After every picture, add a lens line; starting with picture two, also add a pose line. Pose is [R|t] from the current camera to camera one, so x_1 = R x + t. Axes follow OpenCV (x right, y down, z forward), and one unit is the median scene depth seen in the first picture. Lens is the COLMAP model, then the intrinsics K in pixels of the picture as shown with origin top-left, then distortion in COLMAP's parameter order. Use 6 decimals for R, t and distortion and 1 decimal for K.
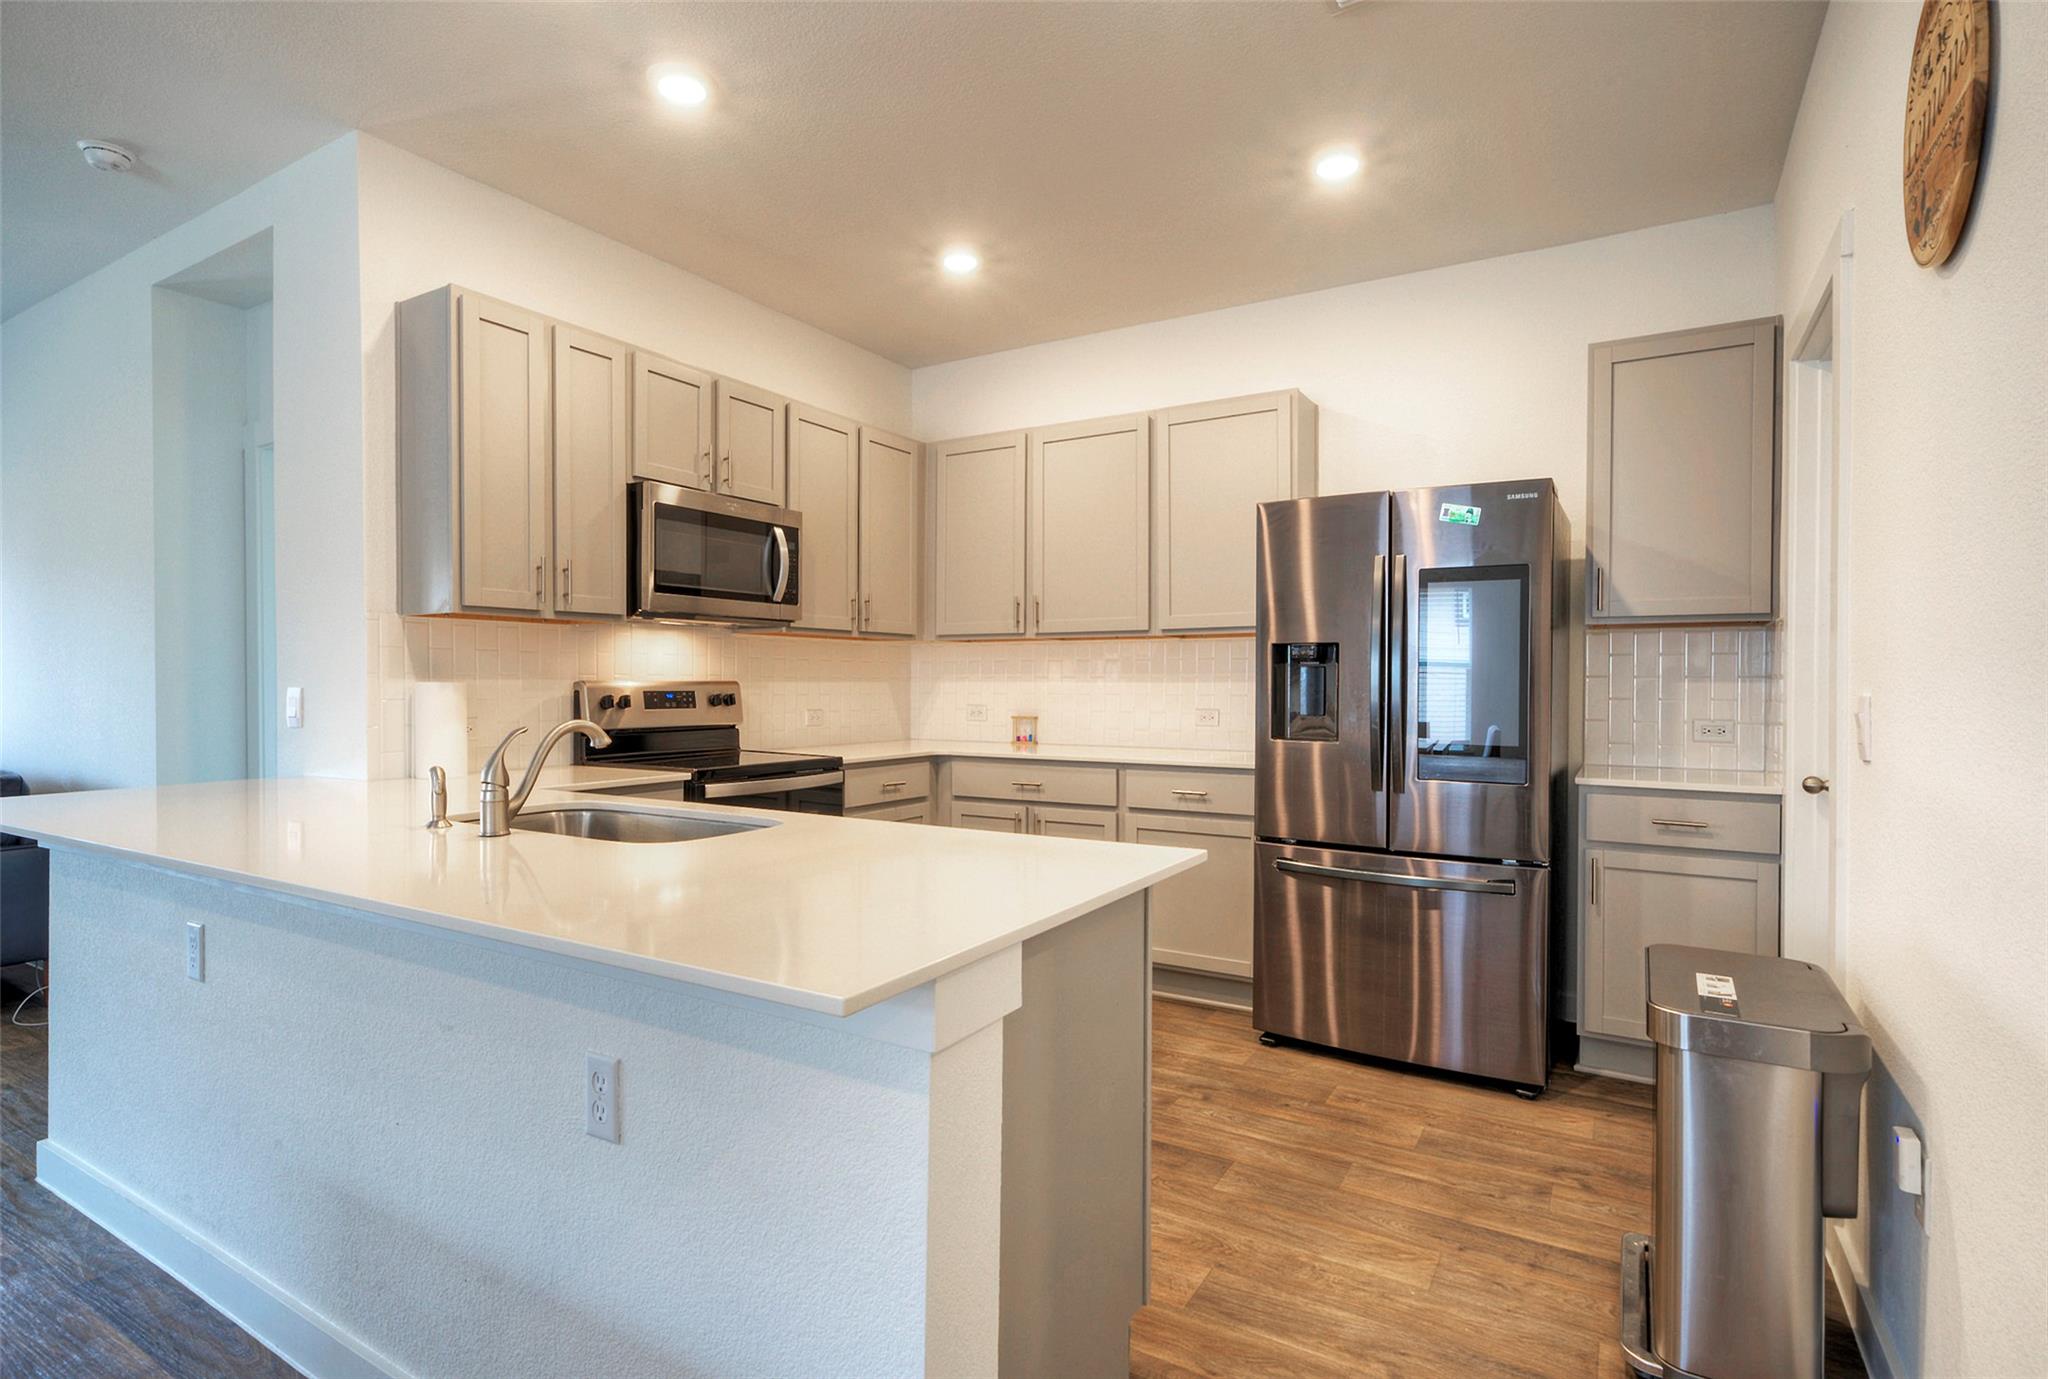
lens RADIAL K [[998.7, 0, 1027.8], [0, 998.7, 687.9], [0, 0, 1]] dist [0.014778, 0.000270]
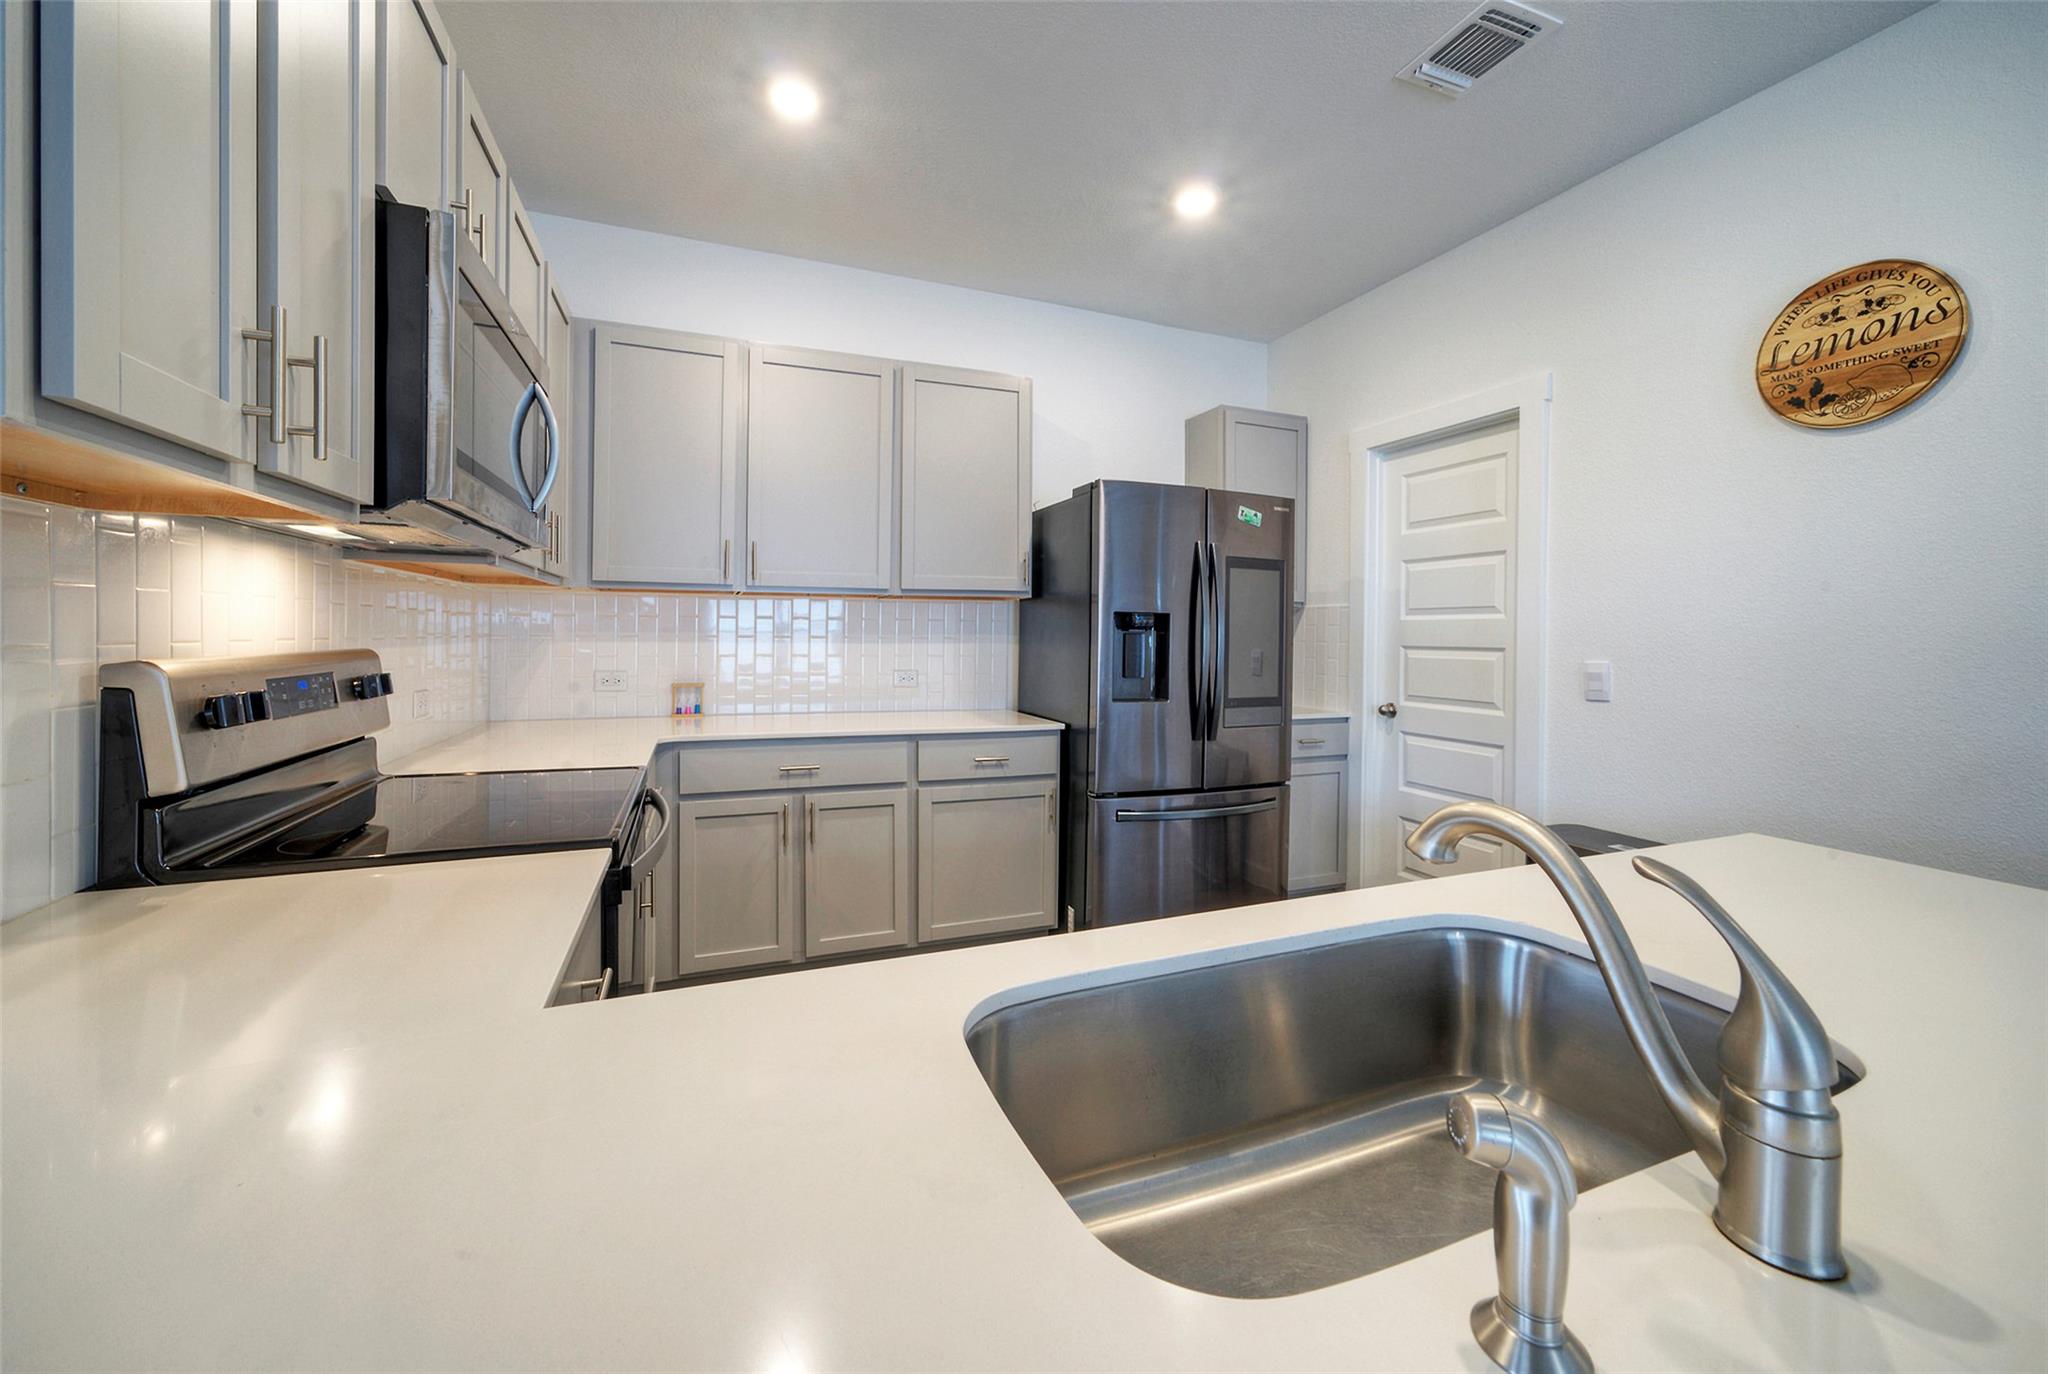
lens RADIAL K [[759.8, 0, 951.0], [0, 759.8, 646.6], [0, 0, 1]] dist [-0.000207, 0.000084]
pose [[0.655541, -0.006678, 0.755130, -0.411543], [-0.008544, 0.999831, 0.016259, -0.017809], [-0.755111, -0.017110, 0.655374, 0.511567]]
